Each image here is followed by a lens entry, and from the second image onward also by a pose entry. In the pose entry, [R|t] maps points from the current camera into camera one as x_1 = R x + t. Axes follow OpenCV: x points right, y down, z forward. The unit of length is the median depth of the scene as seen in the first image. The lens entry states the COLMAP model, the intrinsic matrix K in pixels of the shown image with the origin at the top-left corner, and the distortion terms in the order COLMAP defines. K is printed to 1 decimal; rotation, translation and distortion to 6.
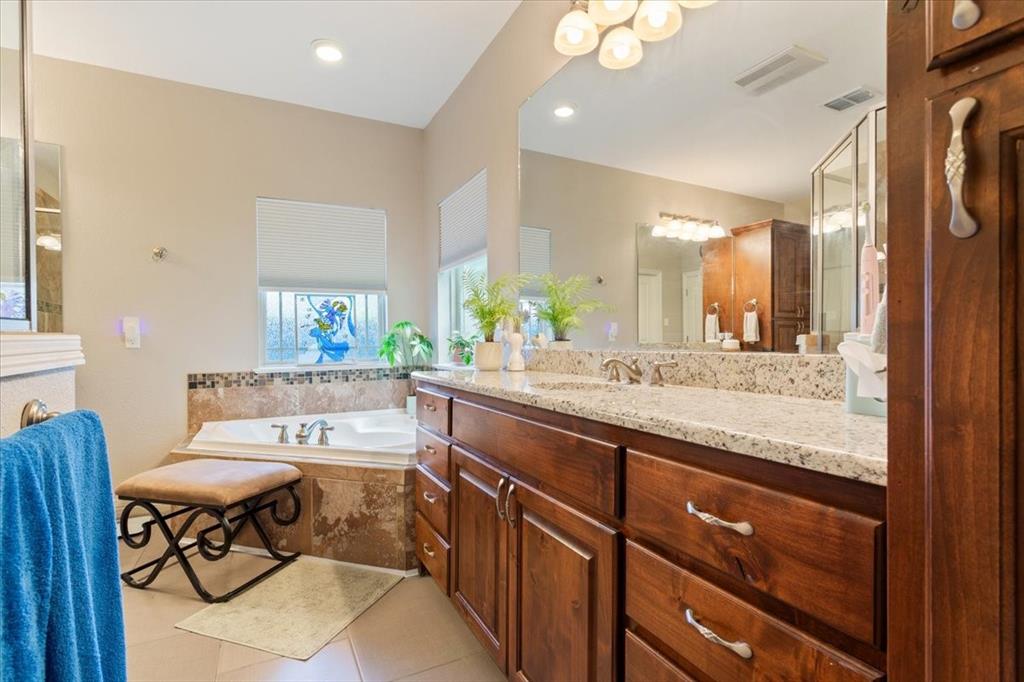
lens RADIAL K [[499.1, 0, 517.2], [0, 499.1, 347.0], [0, 0, 1]] dist [-0.010764, 0.000079]
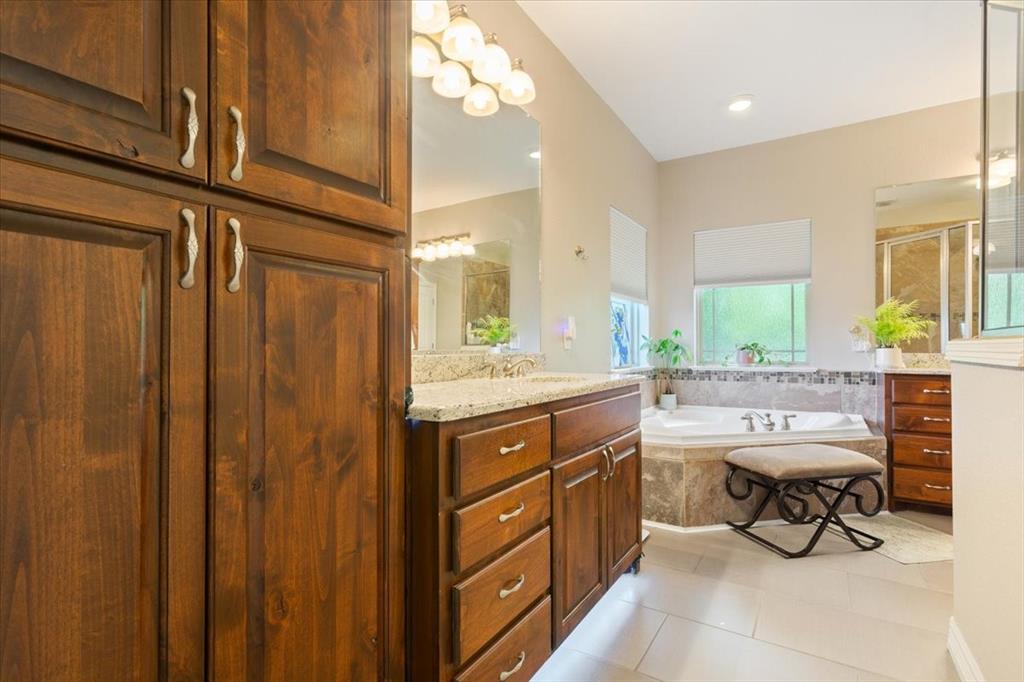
lens RADIAL K [[499.1, 0, 517.2], [0, 499.1, 347.0], [0, 0, 1]] dist [-0.010764, 0.000079]
pose [[0.863944, 0.013904, 0.503396, -1.600370], [-0.003390, 0.999757, -0.021794, 0.021672], [-0.503577, 0.017122, 0.863781, 0.275456]]
